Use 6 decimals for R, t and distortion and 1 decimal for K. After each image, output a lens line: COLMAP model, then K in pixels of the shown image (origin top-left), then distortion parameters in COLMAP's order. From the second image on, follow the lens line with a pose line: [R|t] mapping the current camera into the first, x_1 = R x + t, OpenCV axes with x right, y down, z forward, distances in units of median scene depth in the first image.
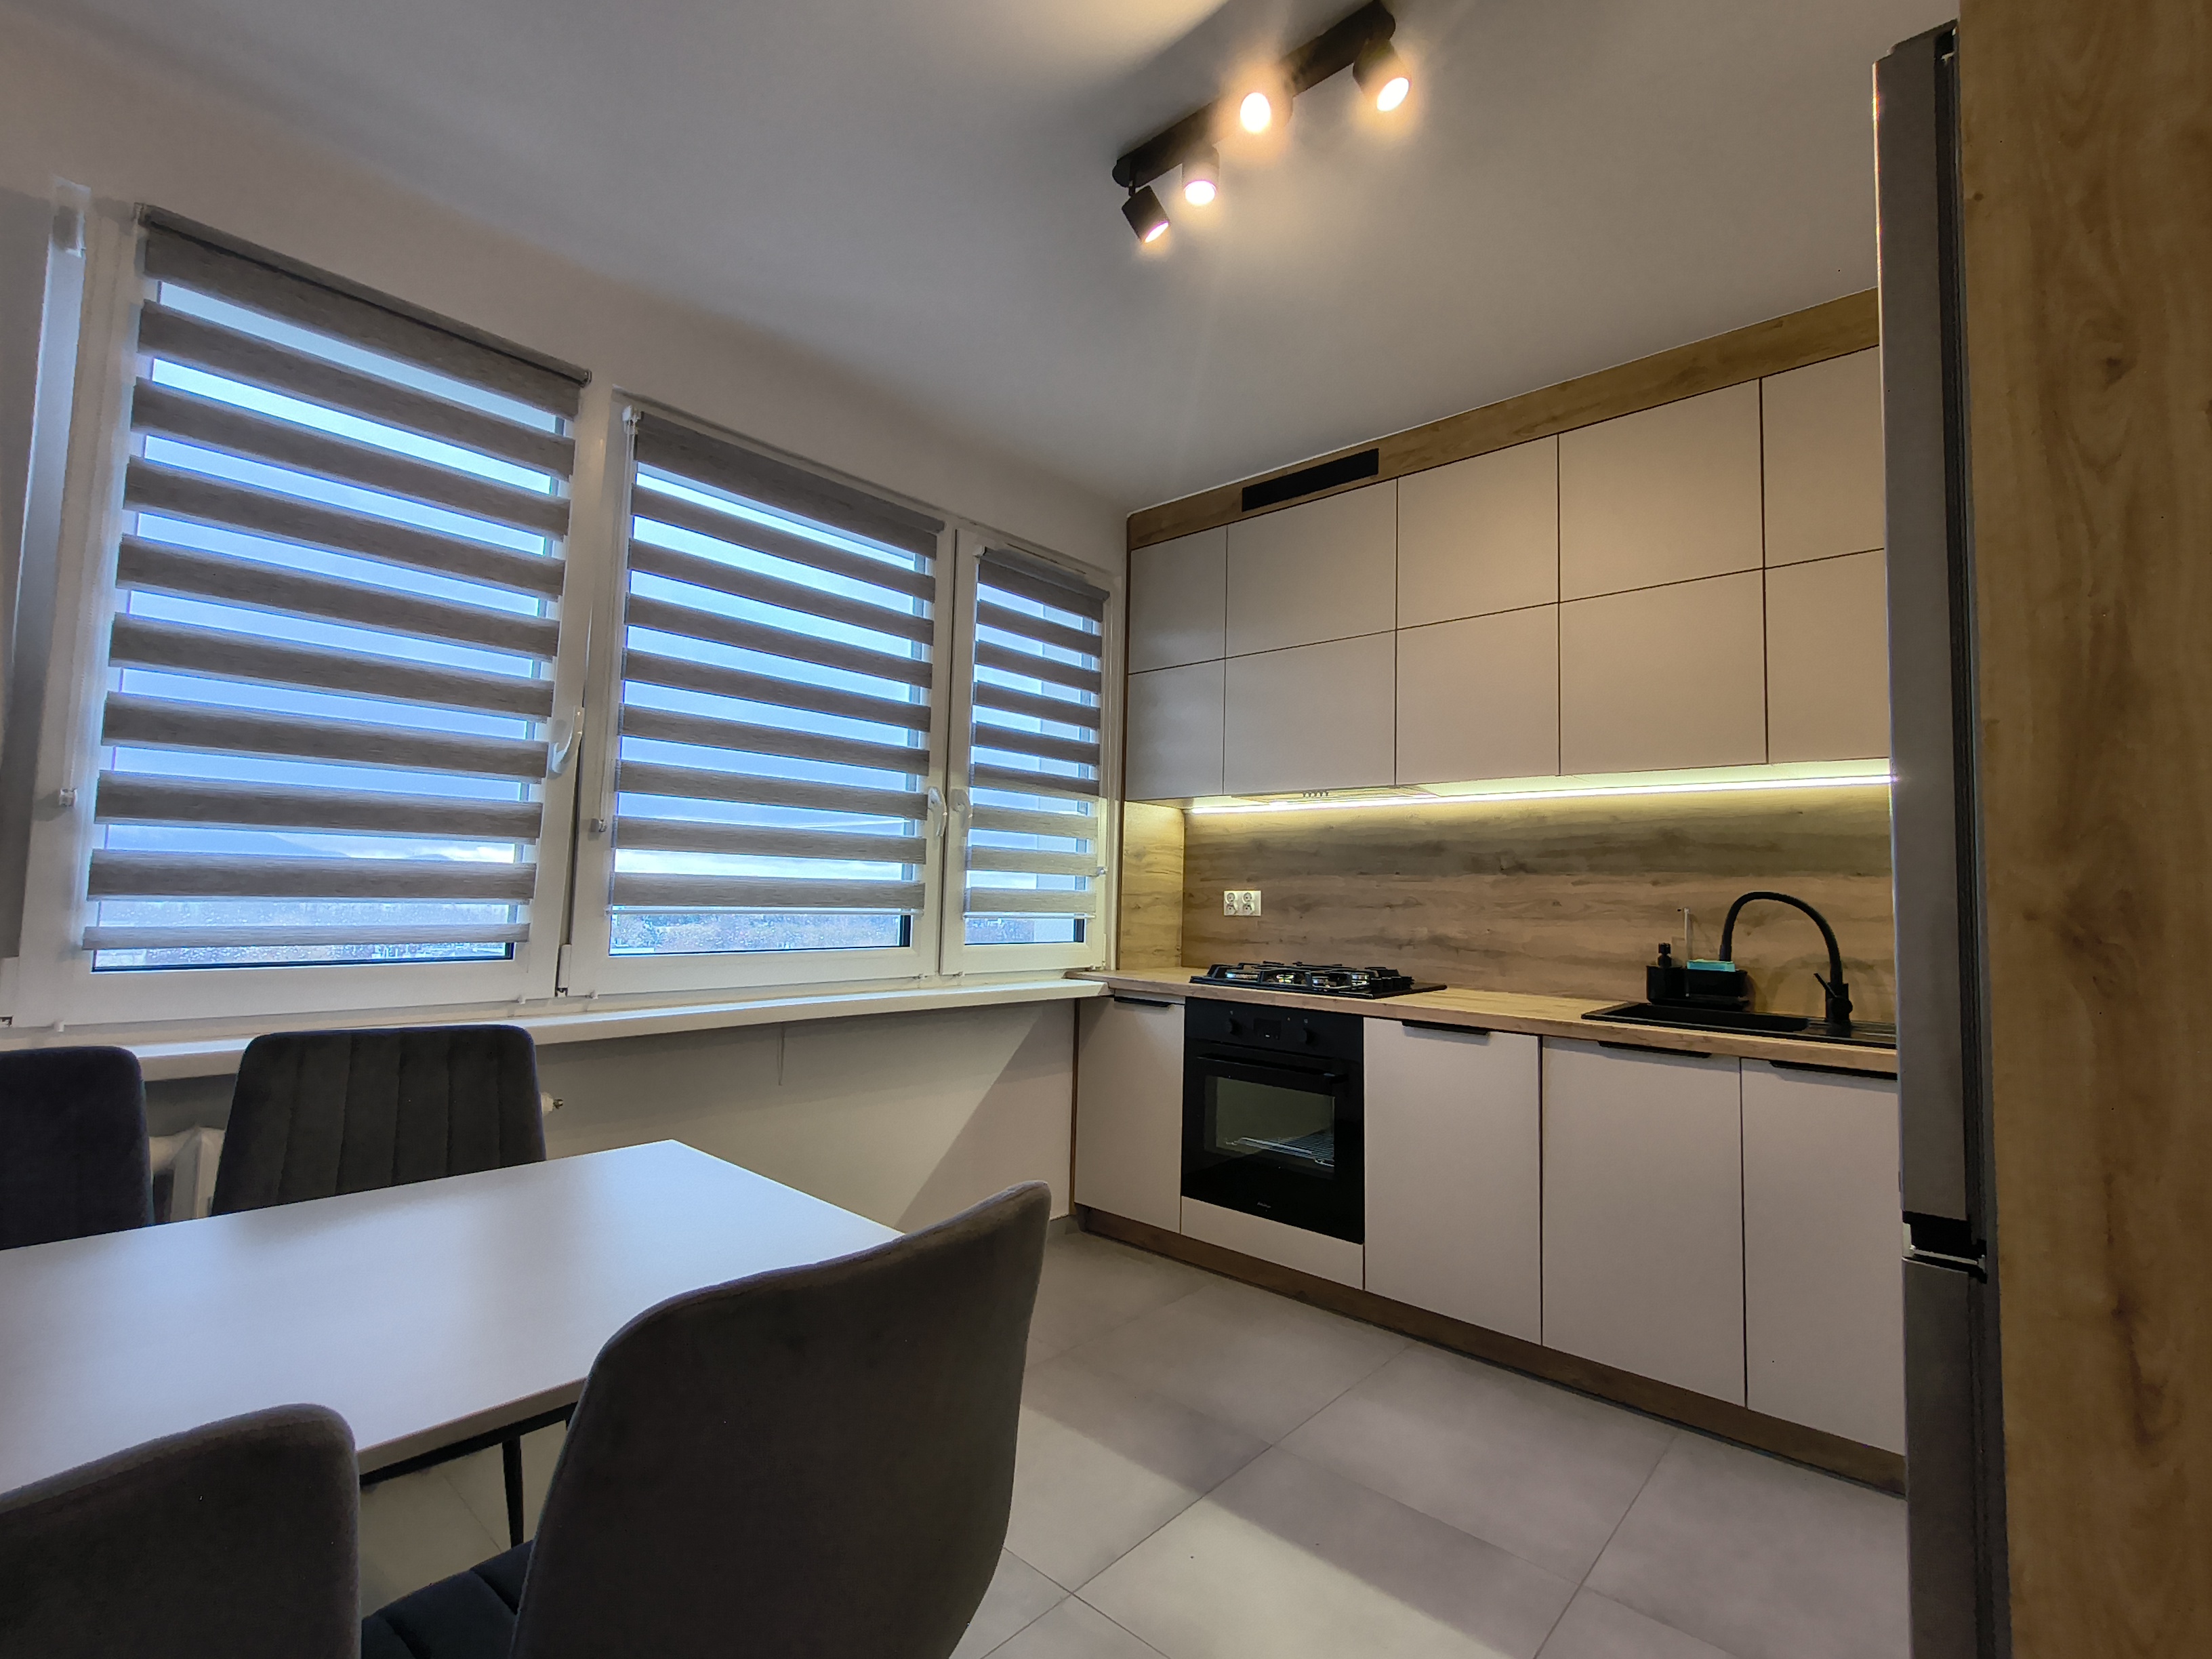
lens RADIAL K [[1000.3, 0, 1107.2], [0, 1000.3, 831.8], [0, 0, 1]] dist [-0.001433, 0.000364]
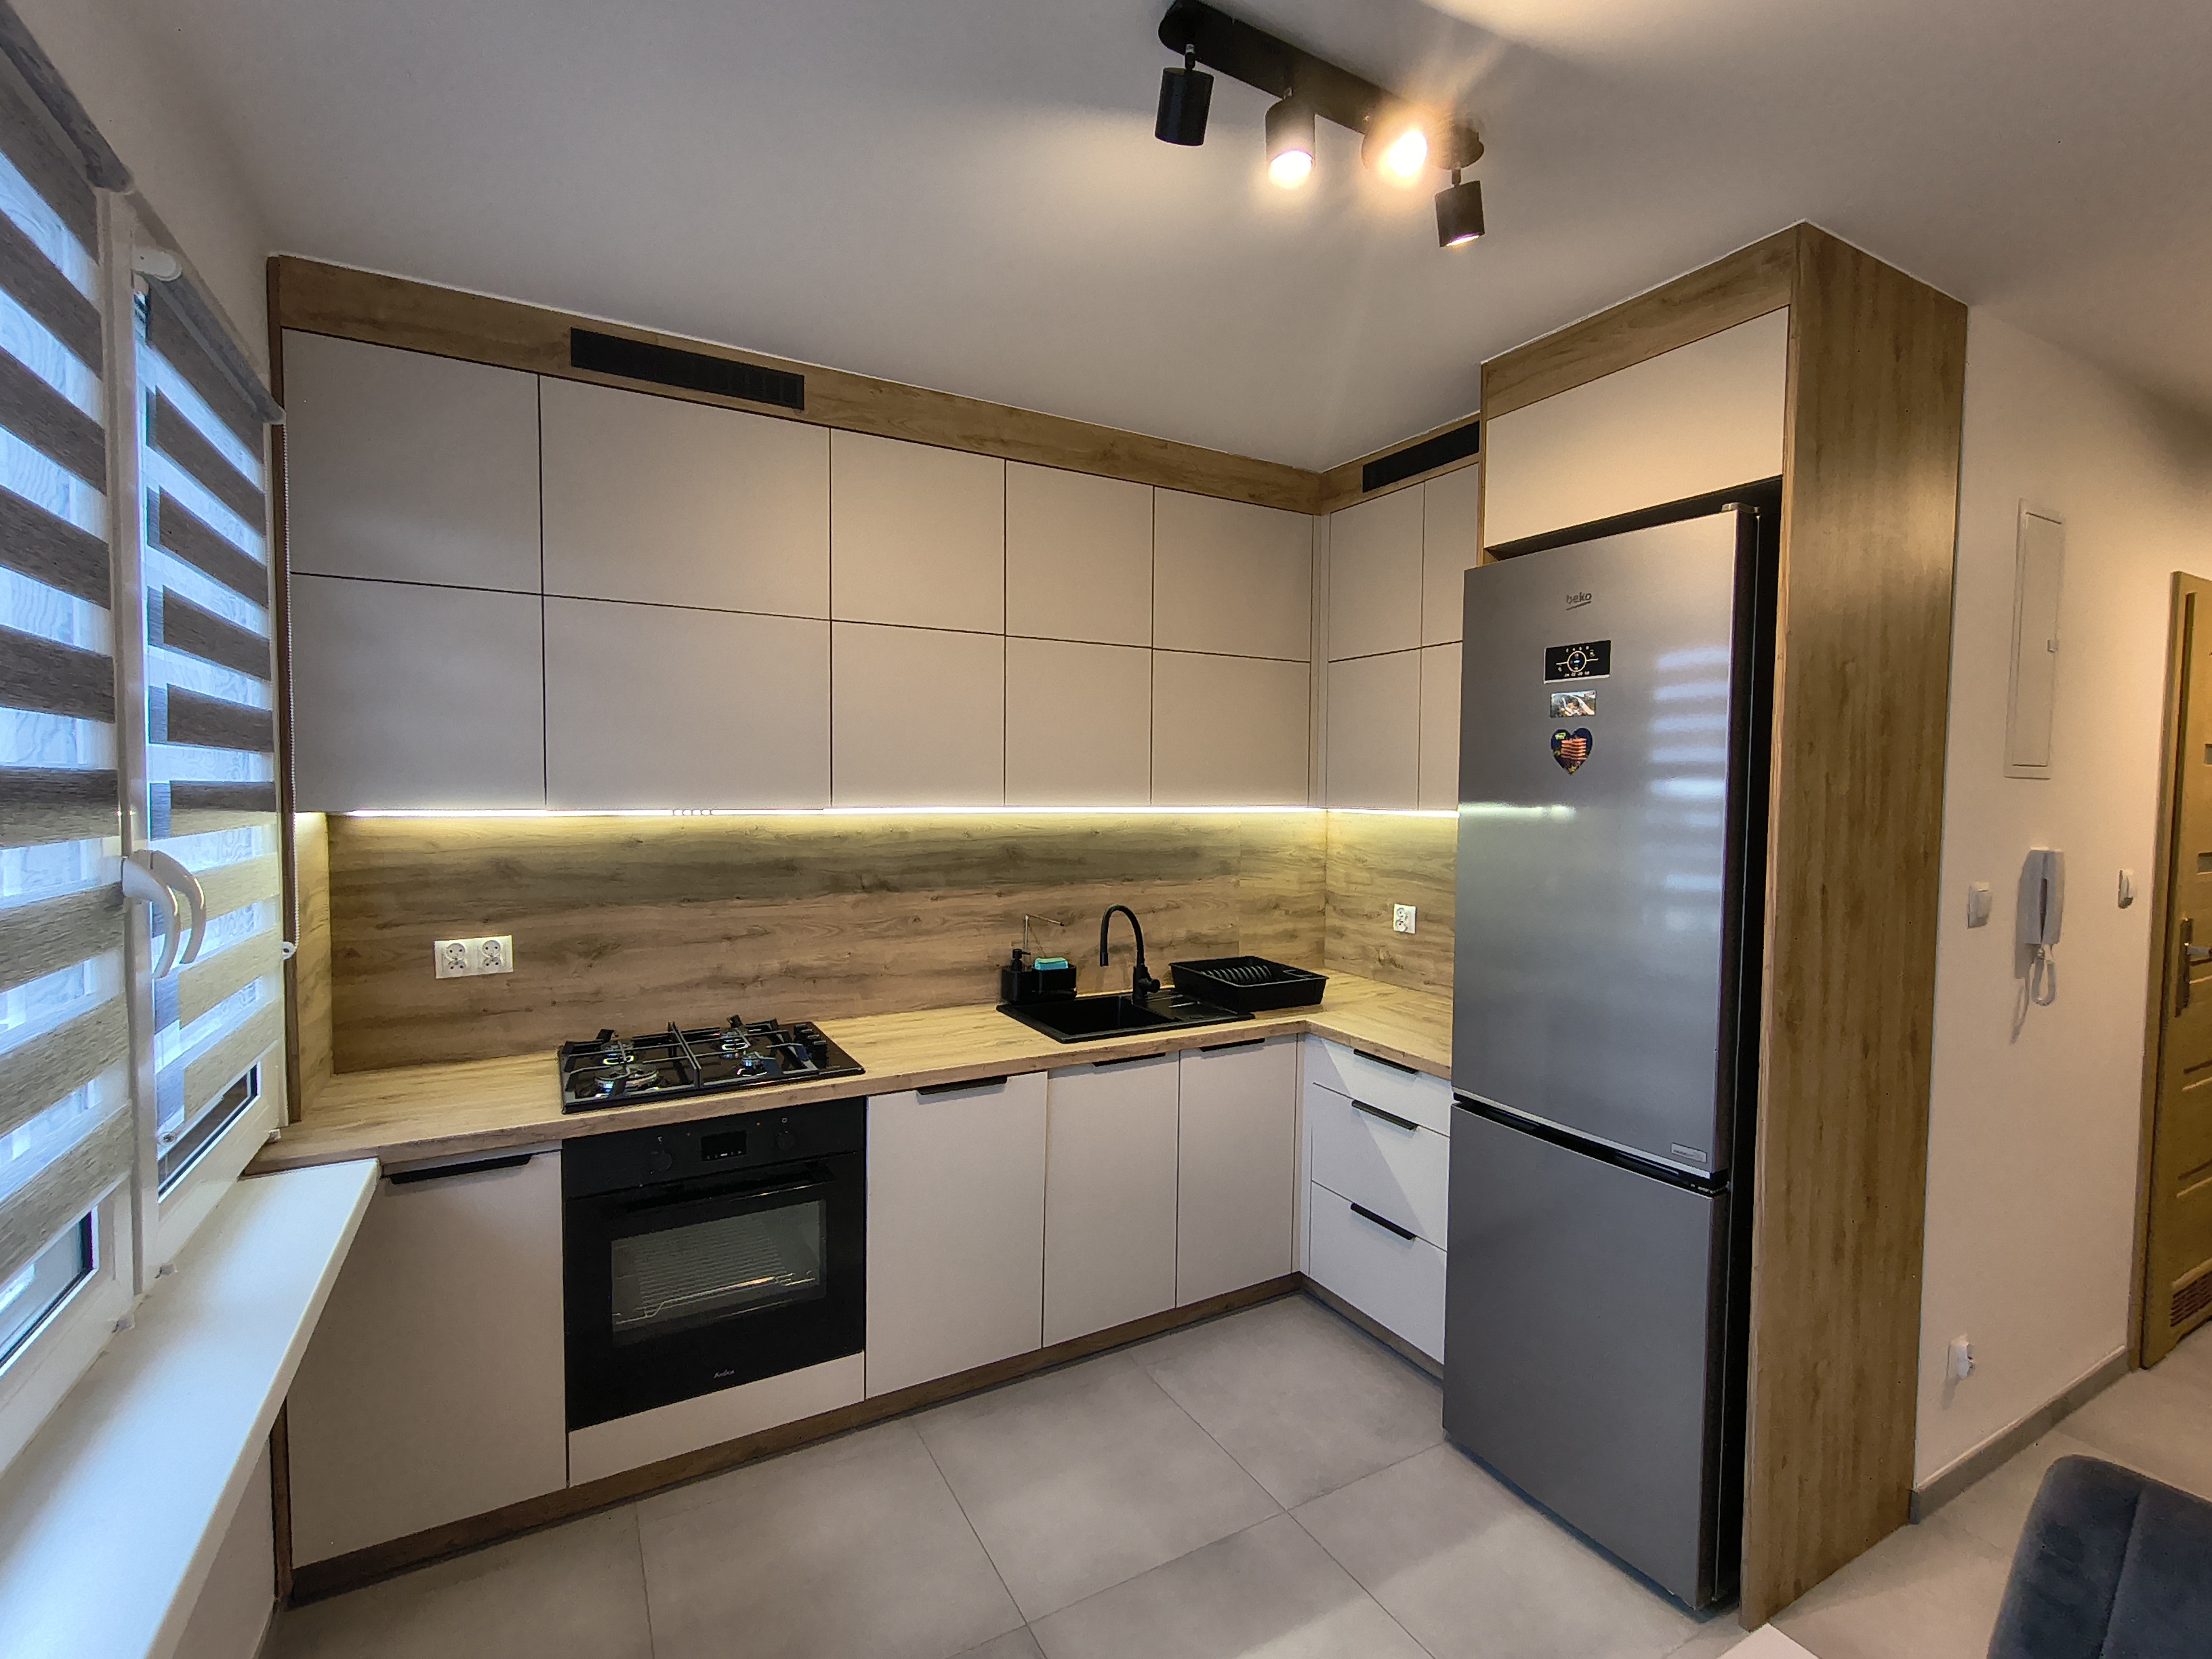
lens RADIAL K [[1000.3, 0, 1107.2], [0, 1000.3, 831.8], [0, 0, 1]] dist [-0.001433, 0.000364]
pose [[0.326662, -0.064267, 0.942954, -0.408929], [-0.060406, 0.994226, 0.088687, -0.111171], [-0.943209, -0.085931, 0.320894, 0.488693]]
